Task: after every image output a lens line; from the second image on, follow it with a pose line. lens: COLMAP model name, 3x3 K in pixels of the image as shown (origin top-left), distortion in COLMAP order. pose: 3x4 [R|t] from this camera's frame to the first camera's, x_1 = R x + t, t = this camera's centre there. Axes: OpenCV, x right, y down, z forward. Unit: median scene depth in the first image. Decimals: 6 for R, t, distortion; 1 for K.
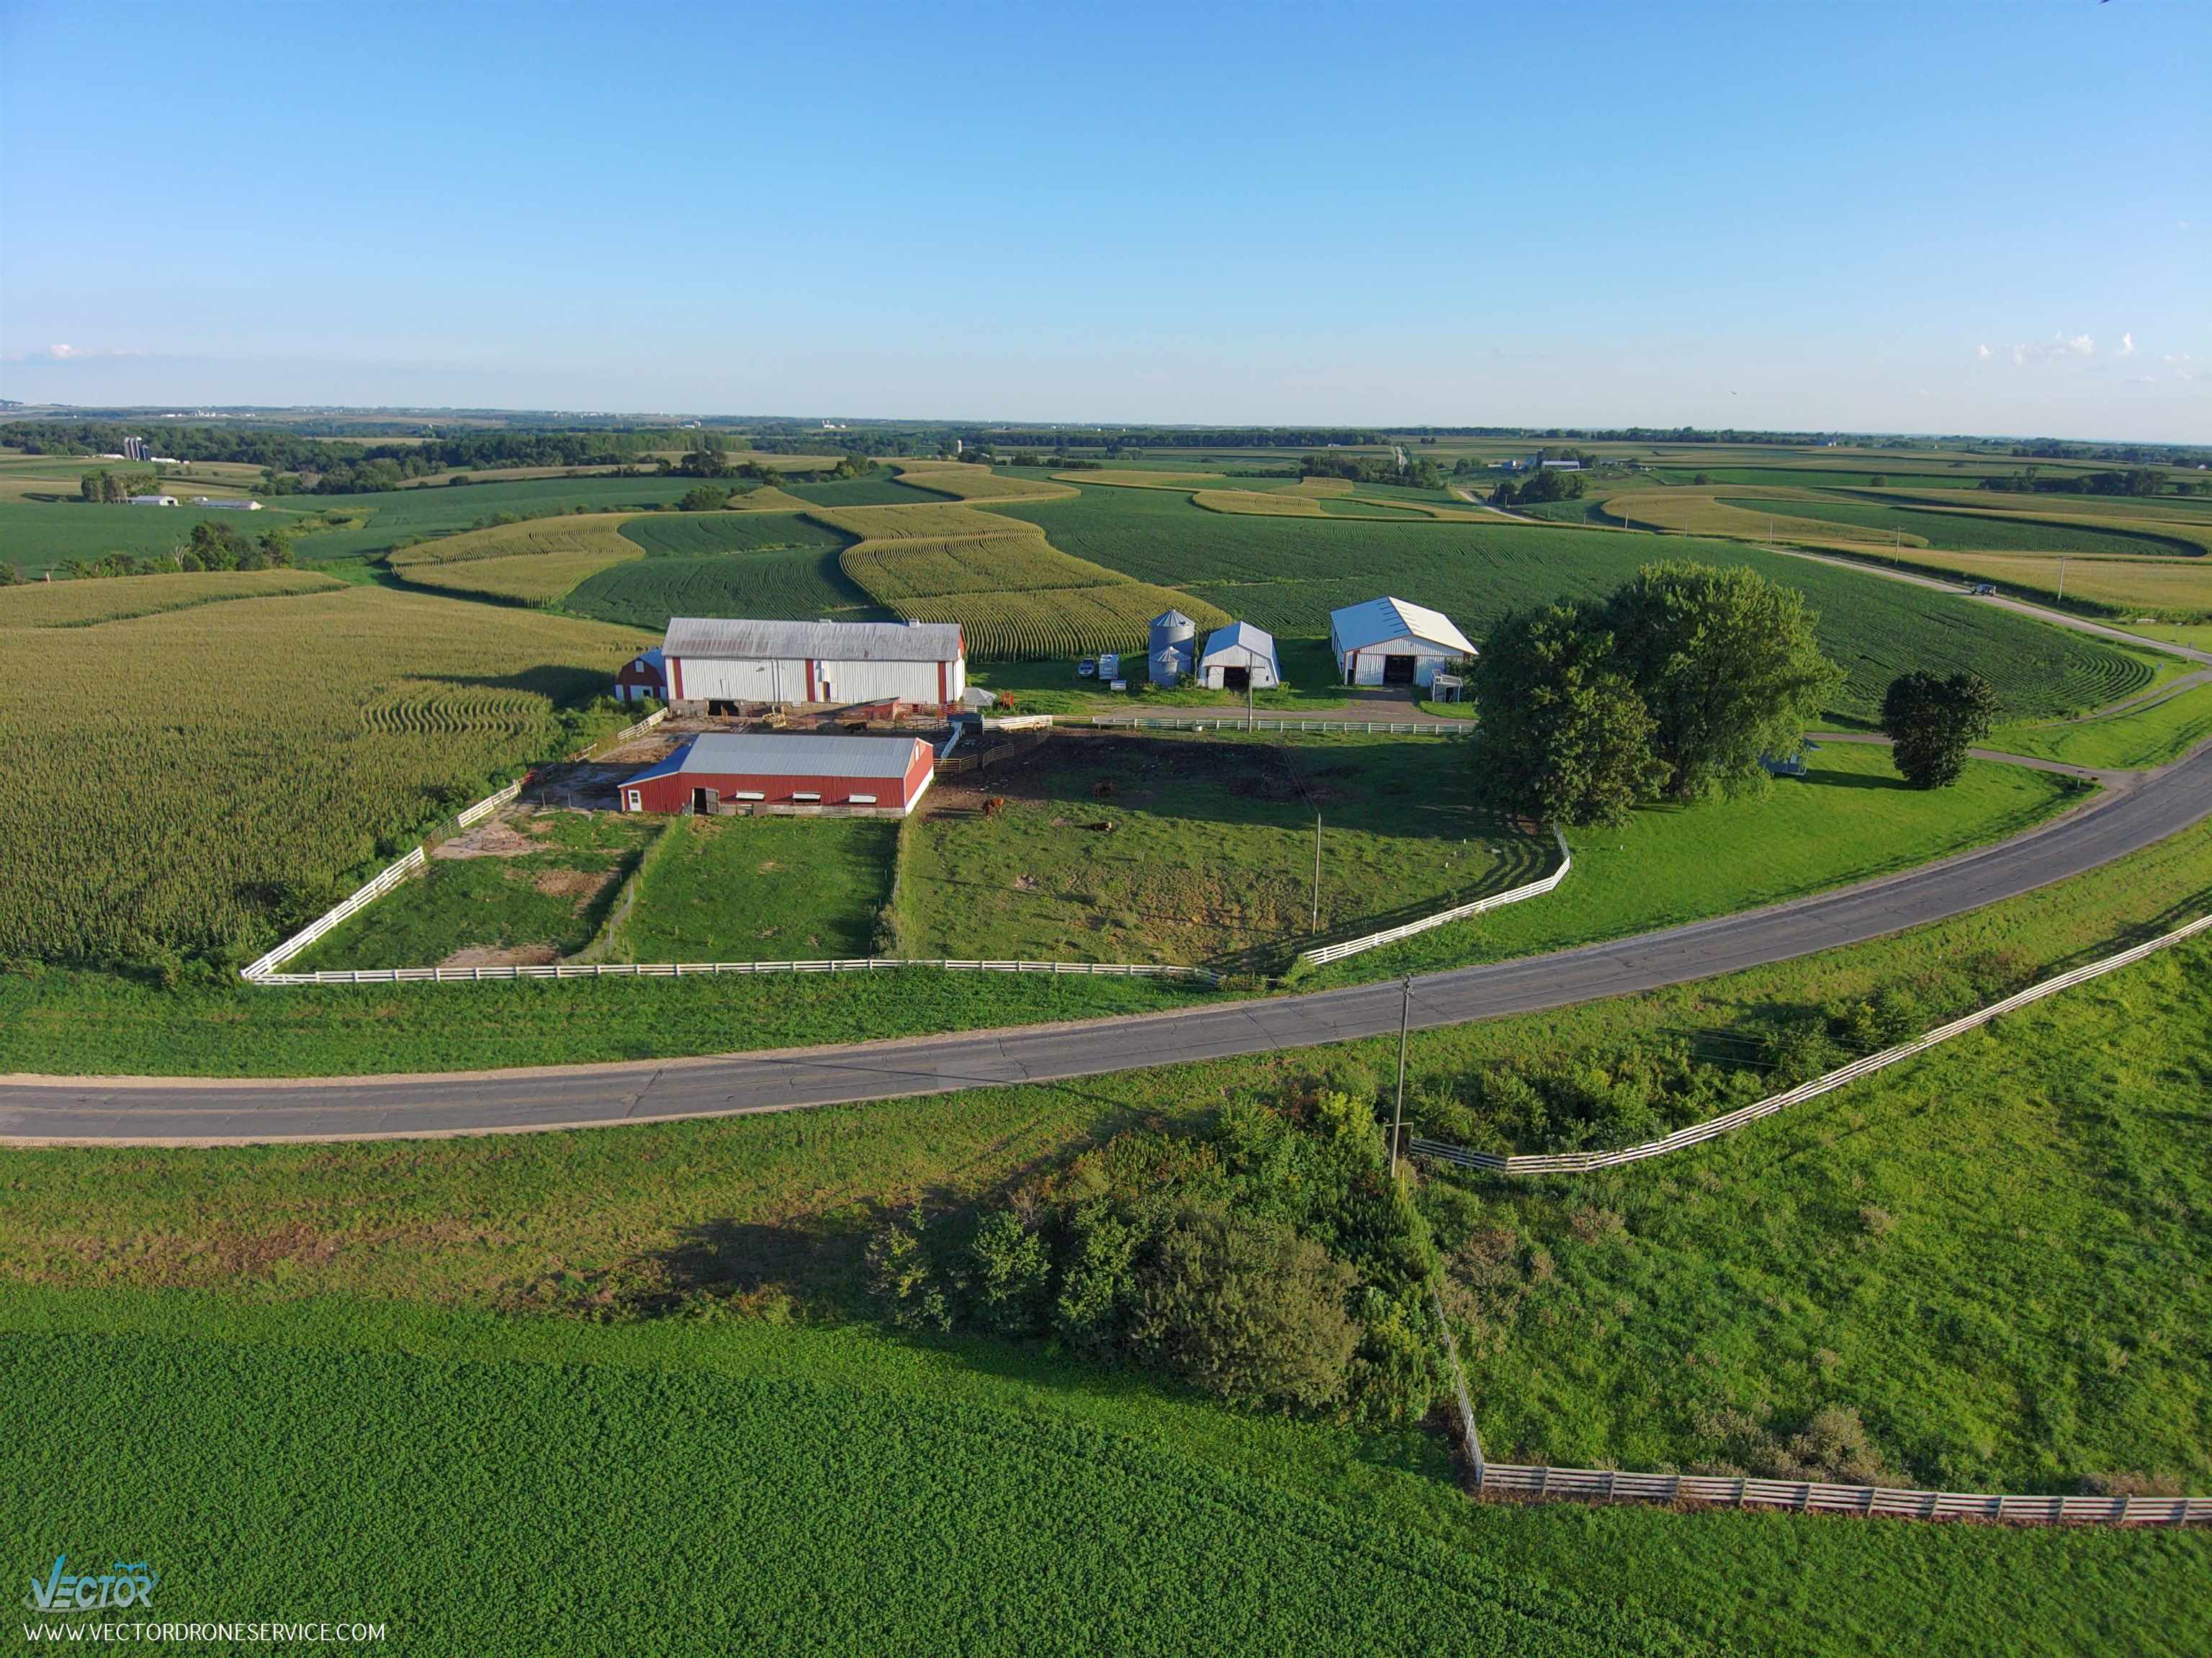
lens RADIAL K [[1300.2, 0, 1106.0], [0, 1300.2, 829.0], [0, 0, 1]] dist [0.086750, -0.119471]
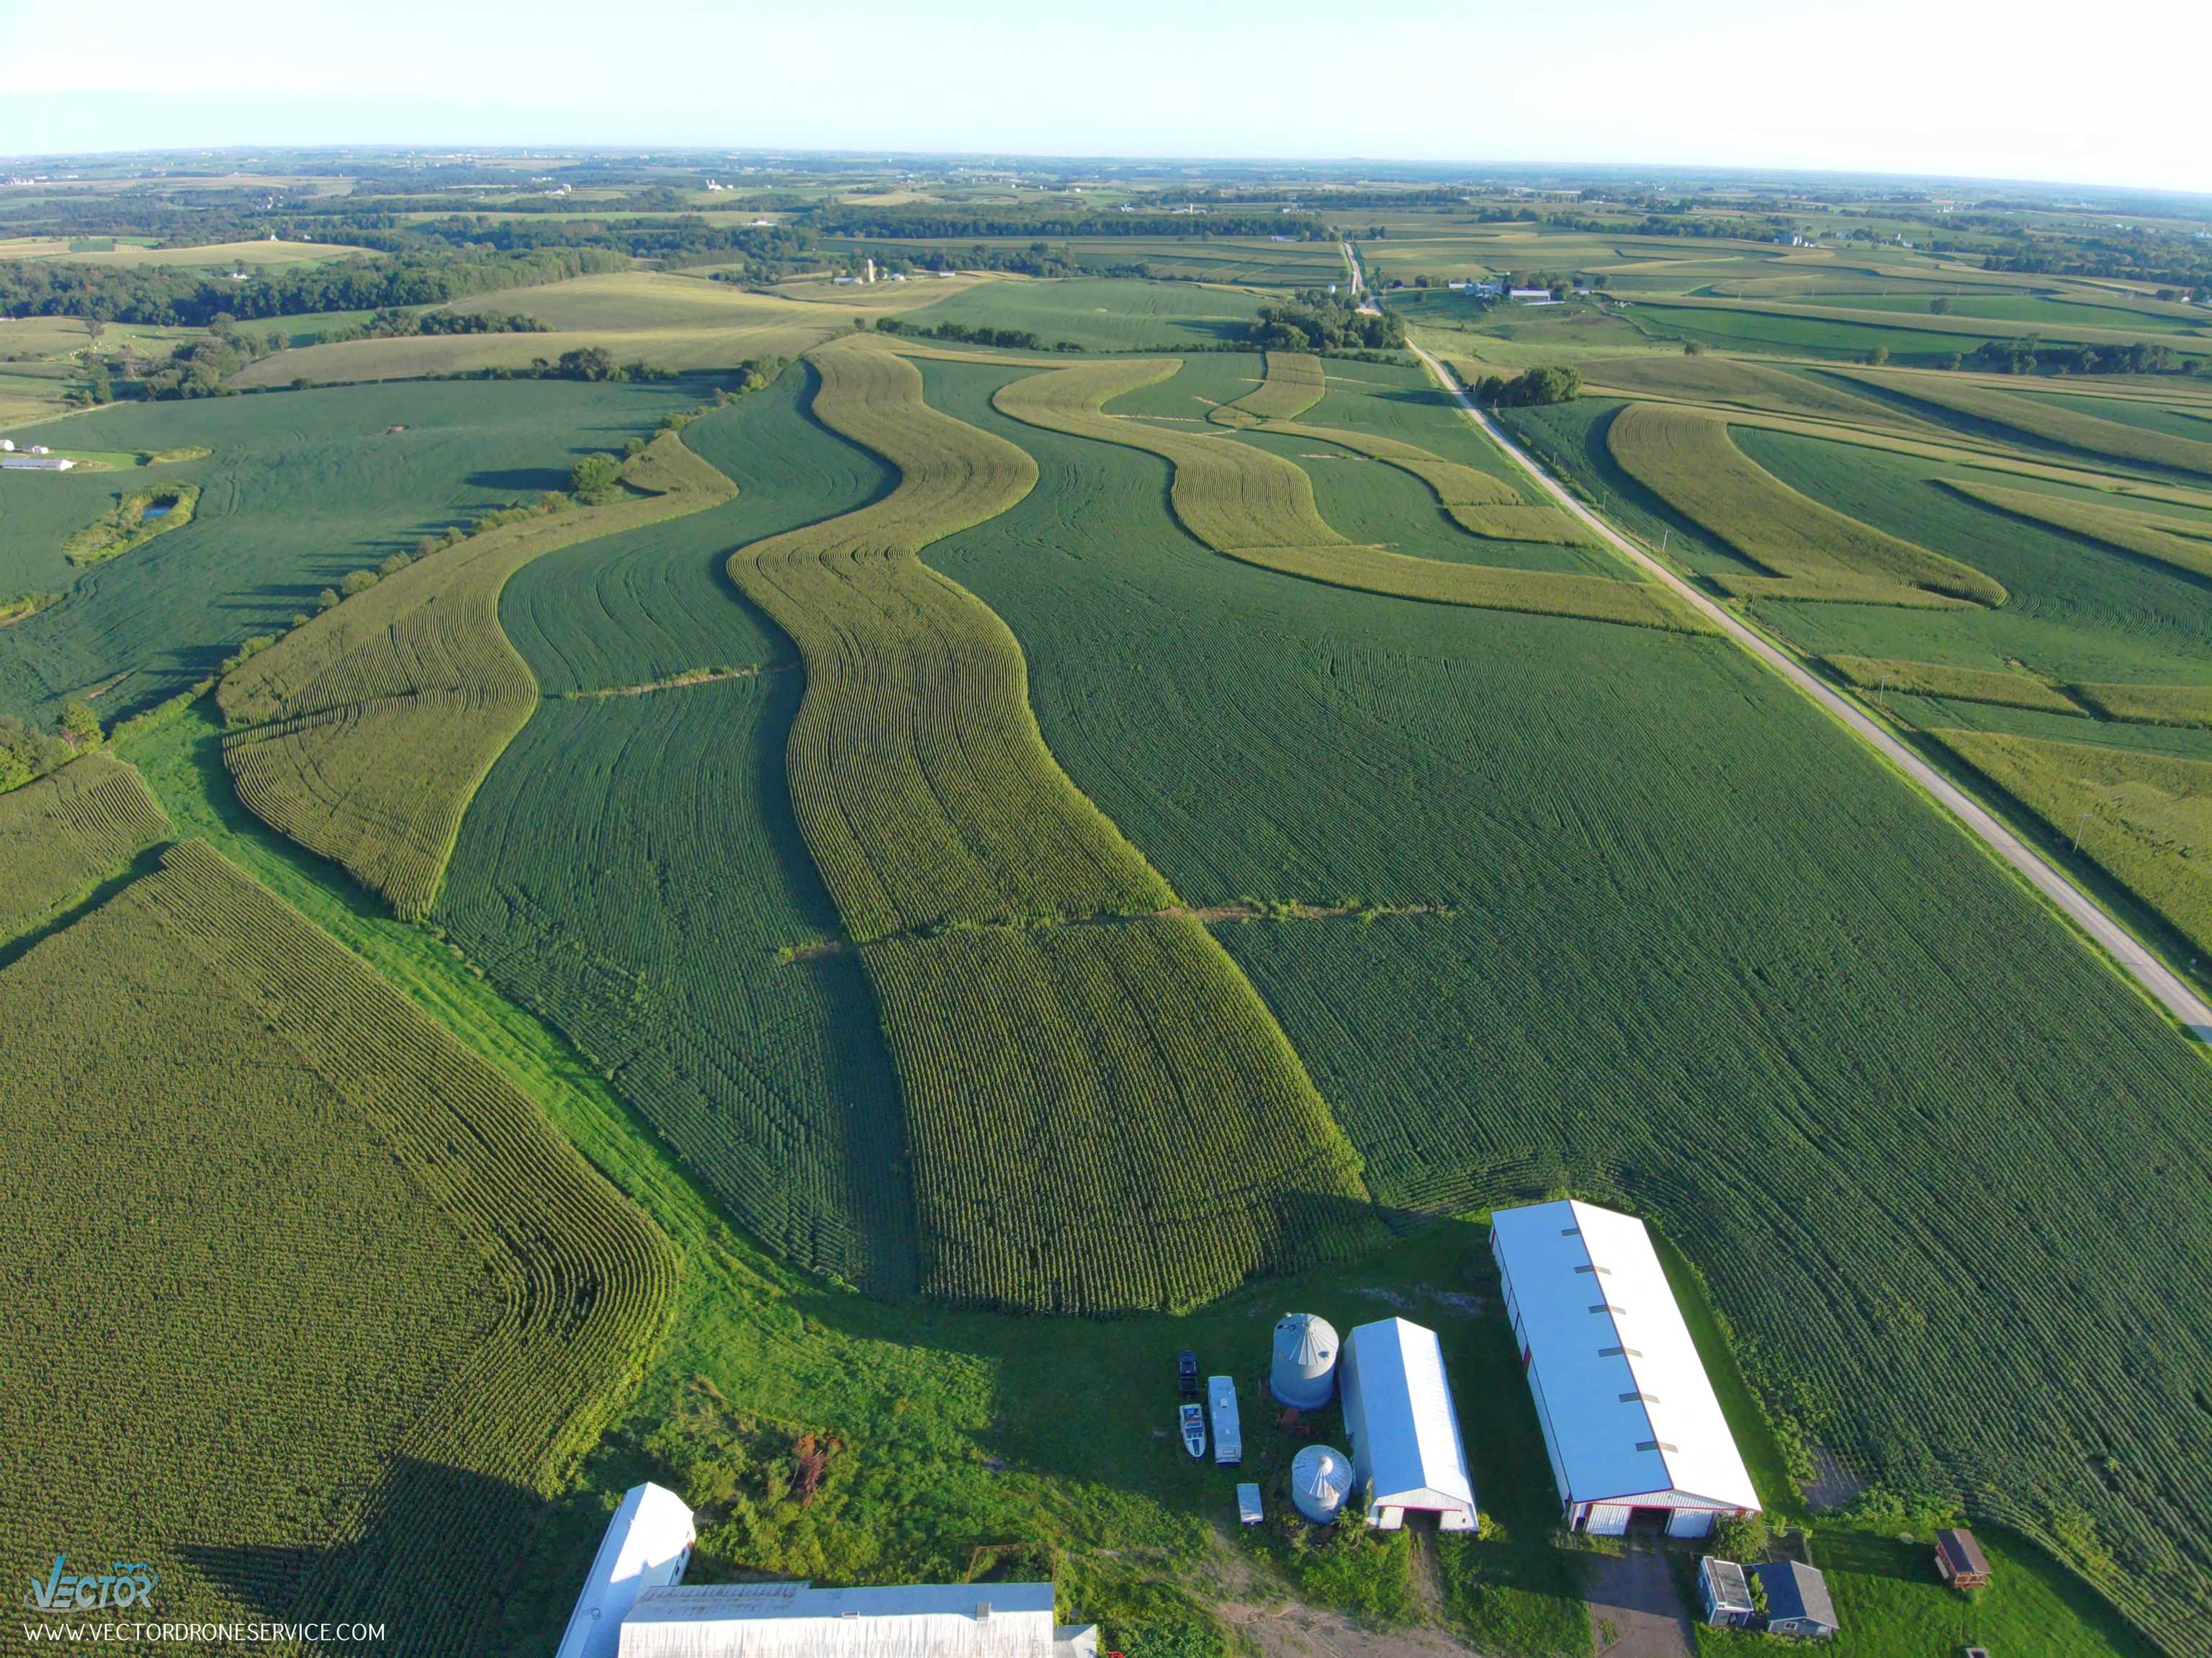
lens RADIAL K [[1300.2, 0, 1106.0], [0, 1300.2, 829.0], [0, 0, 1]] dist [0.086750, -0.119471]
pose [[0.998136, -0.025106, 0.055623, -0.027122], [0.015144, 0.984847, 0.172764, -0.162787], [-0.059118, -0.171599, 0.983391, 0.095949]]
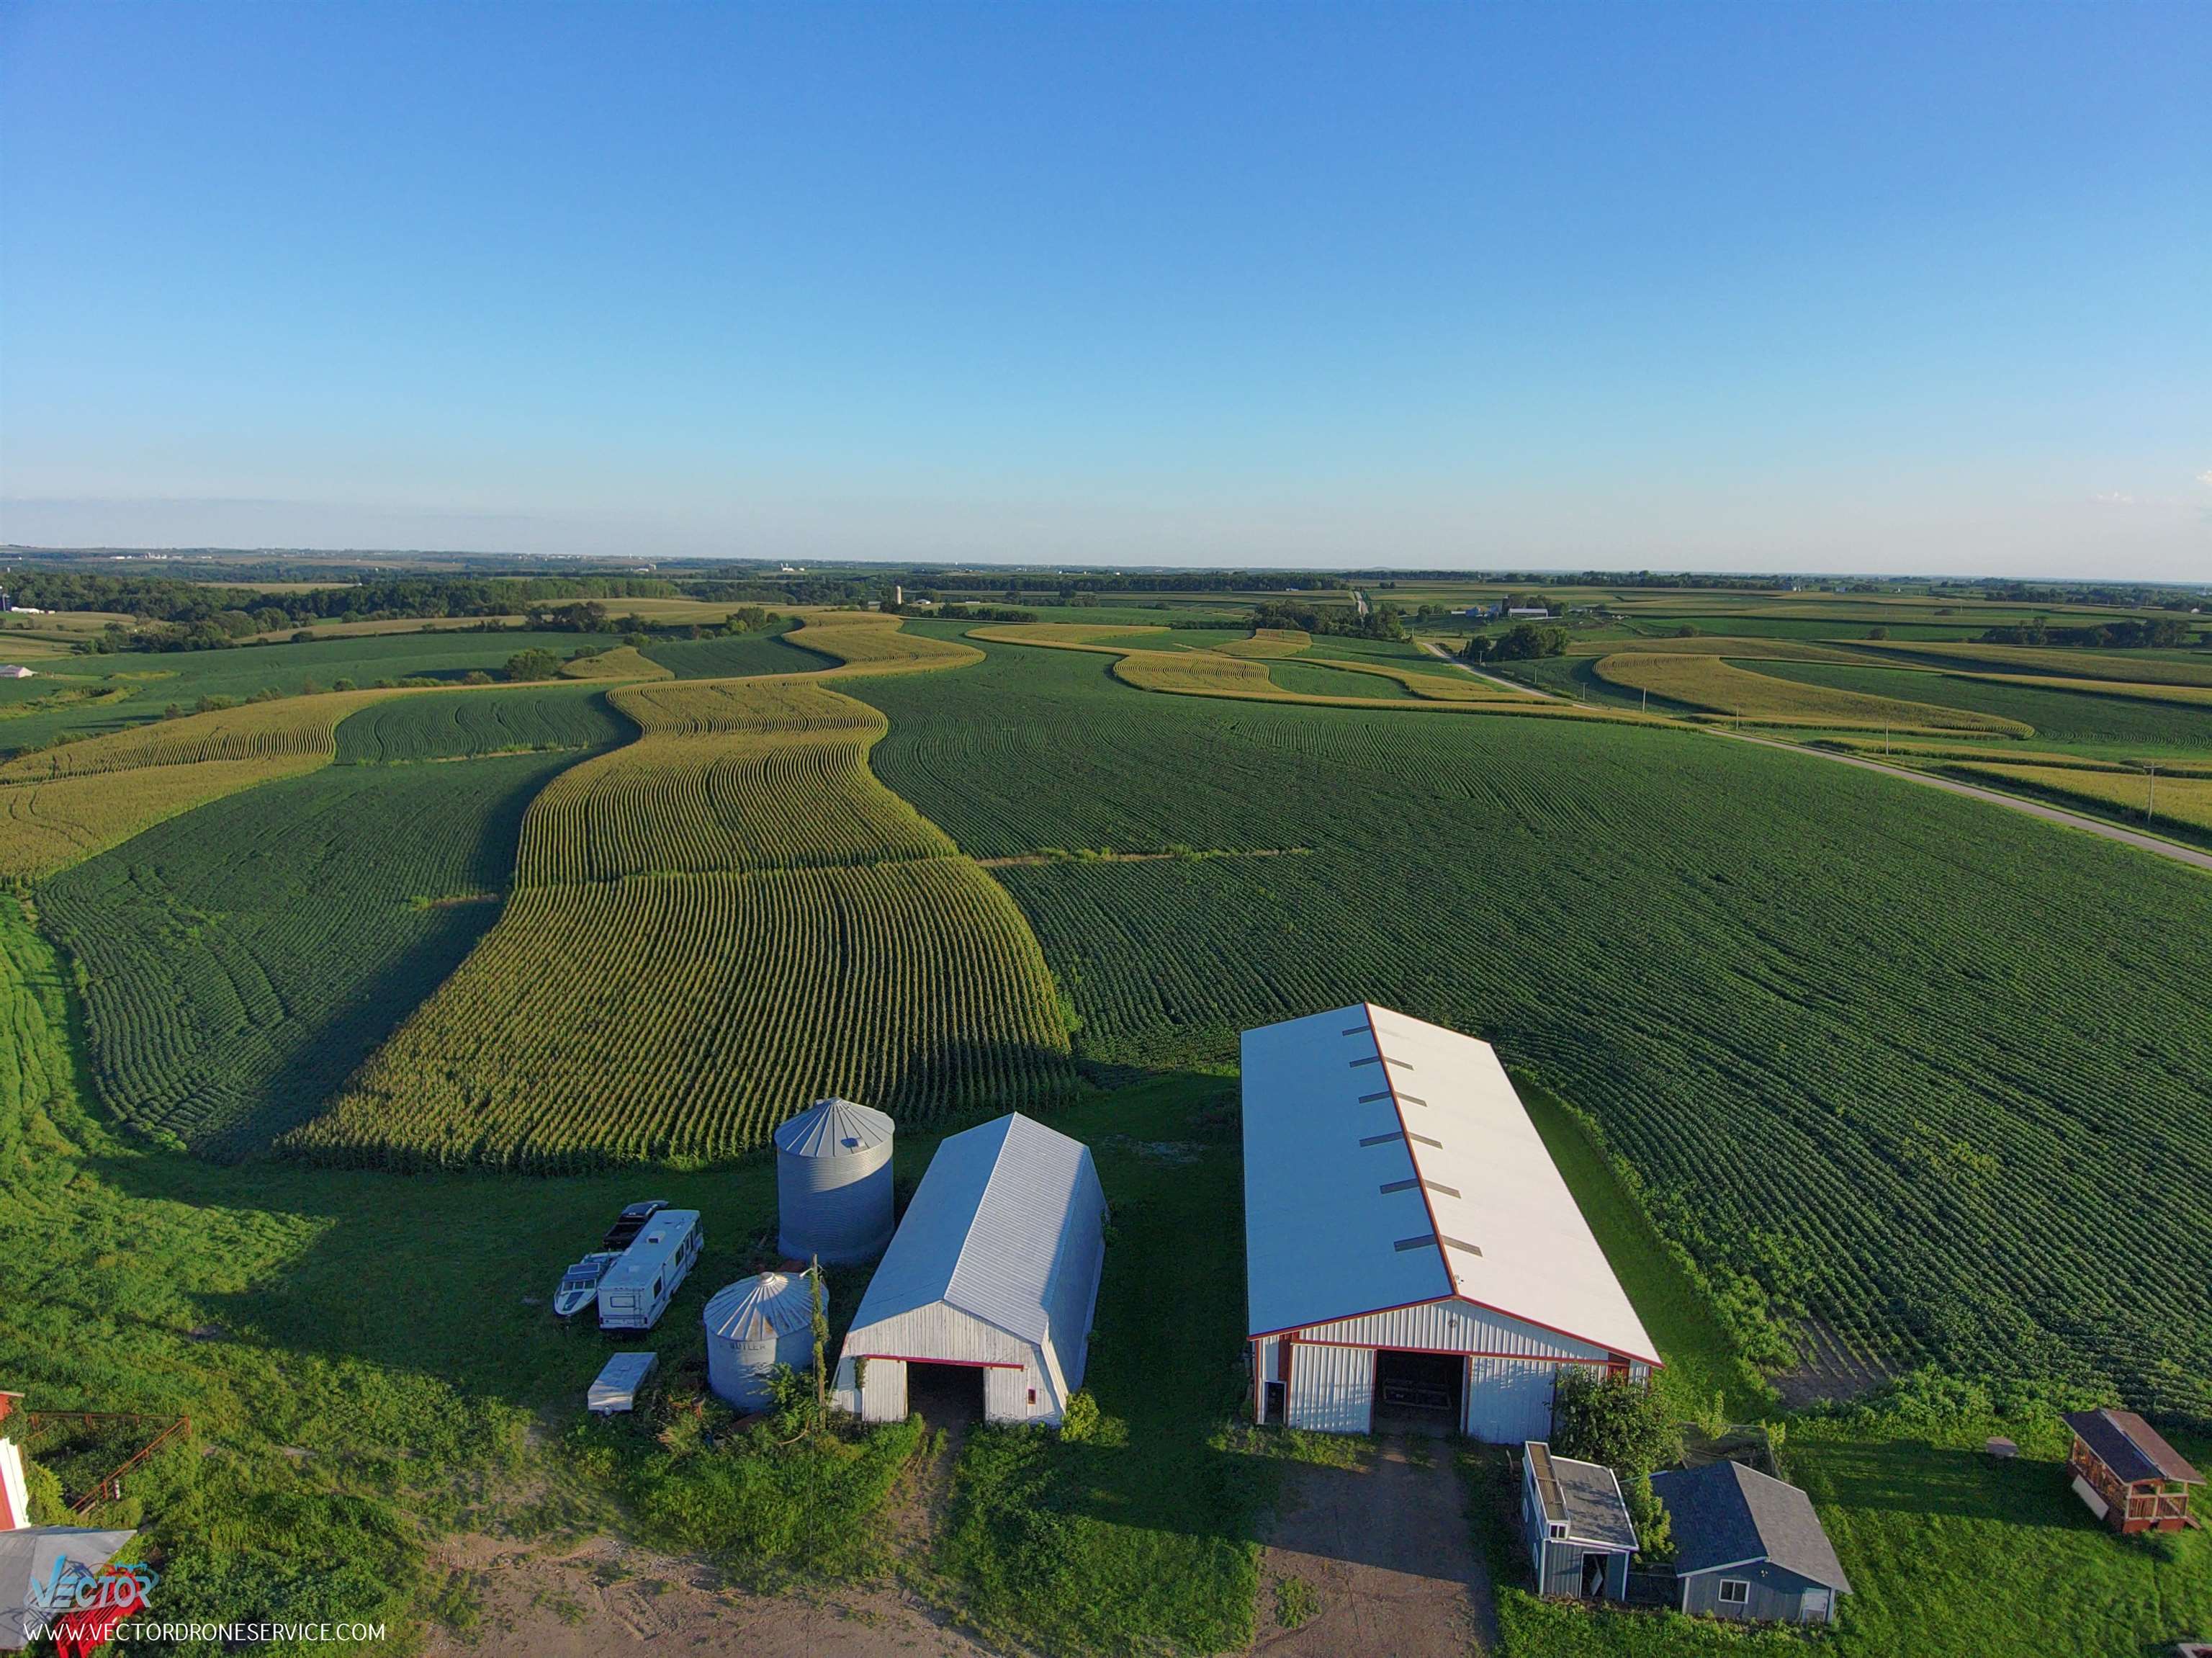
lens RADIAL K [[1300.2, 0, 1106.0], [0, 1300.2, 829.0], [0, 0, 1]] dist [0.086750, -0.119471]
pose [[0.999703, -0.004894, 0.023891, 0.035777], [0.007268, 0.994929, -0.100314, -0.060123], [-0.023278, 0.100457, 0.994669, 0.169695]]
